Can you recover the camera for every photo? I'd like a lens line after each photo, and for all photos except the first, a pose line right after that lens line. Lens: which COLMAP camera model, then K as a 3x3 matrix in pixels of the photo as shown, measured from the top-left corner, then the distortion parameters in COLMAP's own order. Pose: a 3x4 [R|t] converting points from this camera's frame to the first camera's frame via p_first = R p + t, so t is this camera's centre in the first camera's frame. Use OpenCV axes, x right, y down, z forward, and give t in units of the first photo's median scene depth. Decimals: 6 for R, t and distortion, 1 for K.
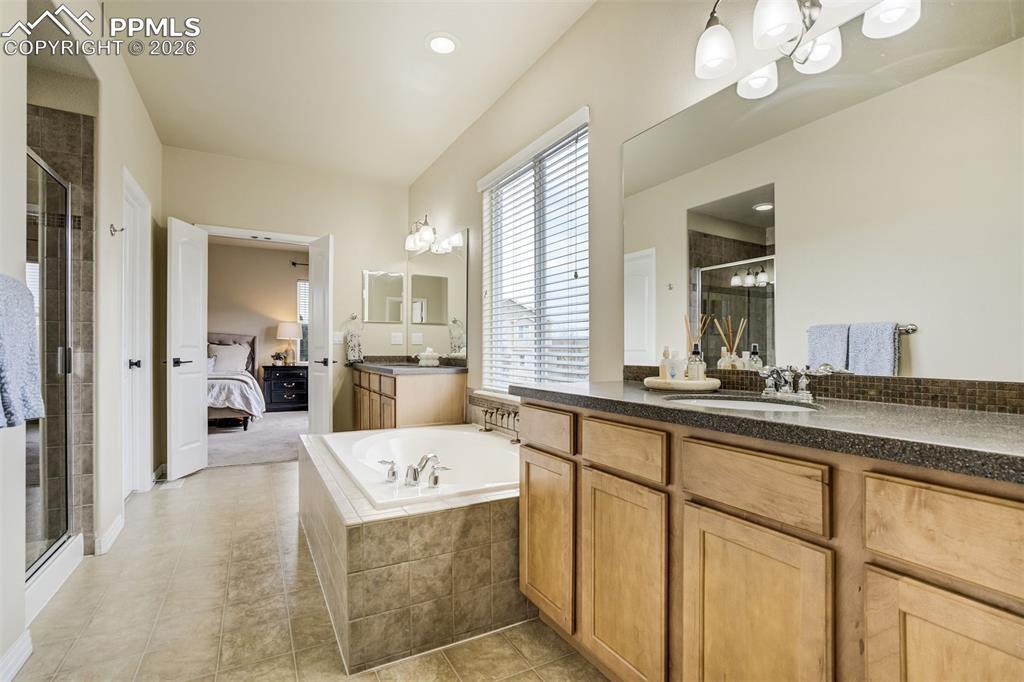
lens RADIAL K [[474.1, 0, 509.6], [0, 474.1, 344.4], [0, 0, 1]] dist [-0.035435, 0.001699]
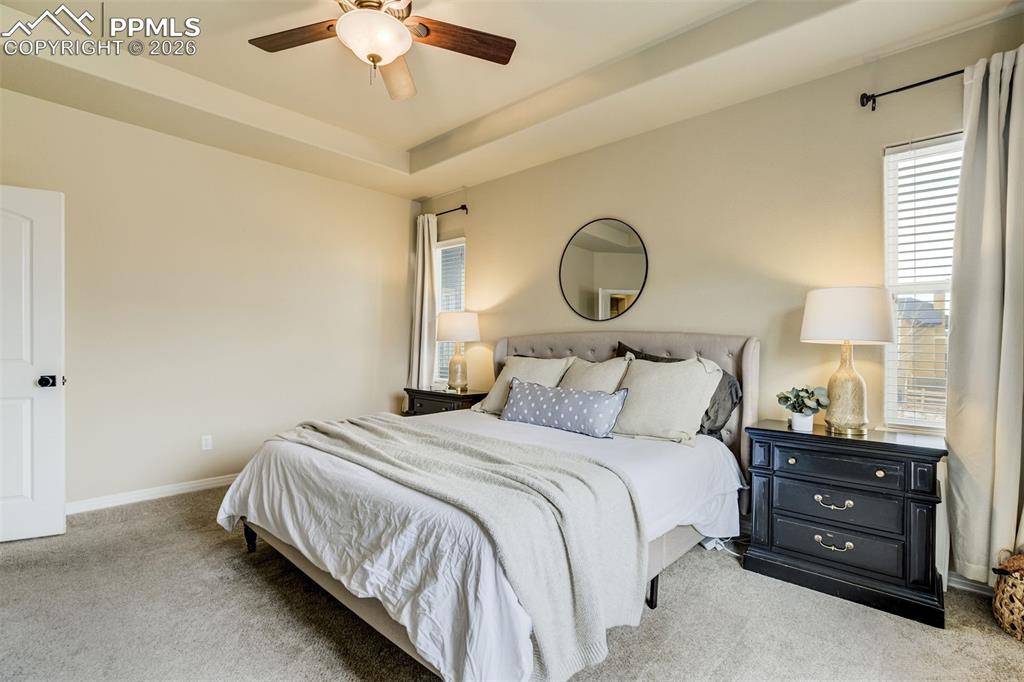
lens RADIAL K [[474.1, 0, 509.0], [0, 474.1, 346.6], [0, 0, 1]] dist [-0.035435, 0.001699]
pose [[0.316813, -0.001784, -0.948486, -0.447983], [0.000092, 0.999998, -0.001850, -0.016734], [0.948488, 0.000498, 0.316813, 1.235144]]
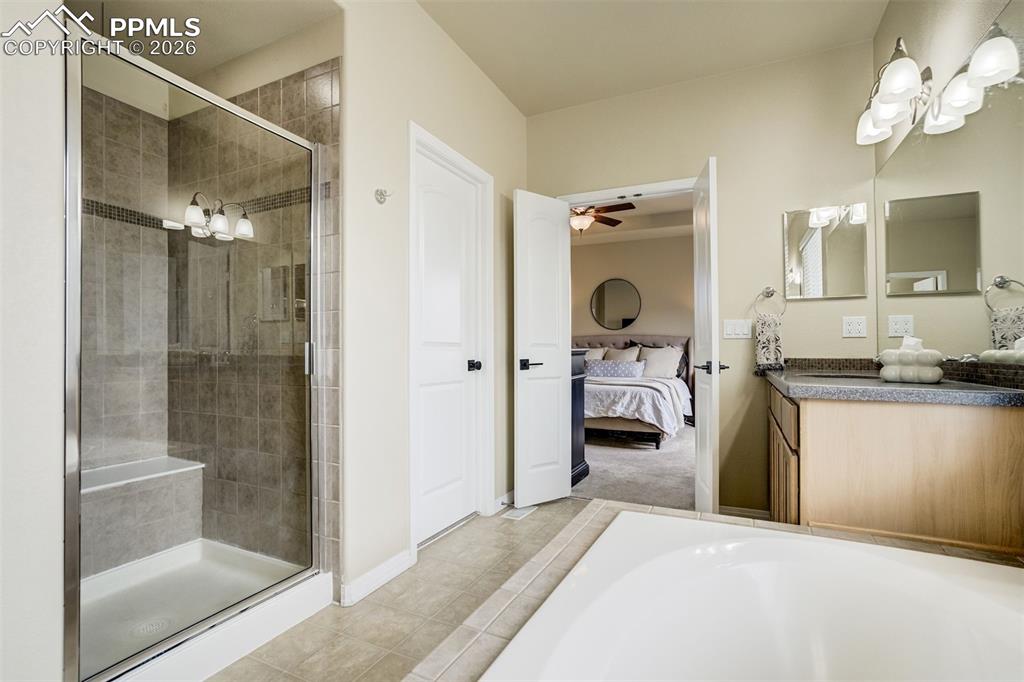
lens RADIAL K [[474.1, 0, 514.0], [0, 474.1, 350.0], [0, 0, 1]] dist [-0.035435, 0.001699]
pose [[0.577434, -0.011385, -0.816358, -0.034820], [0.010771, 0.999922, -0.006326, 0.014400], [0.816366, -0.005140, 0.577512, 0.404413]]
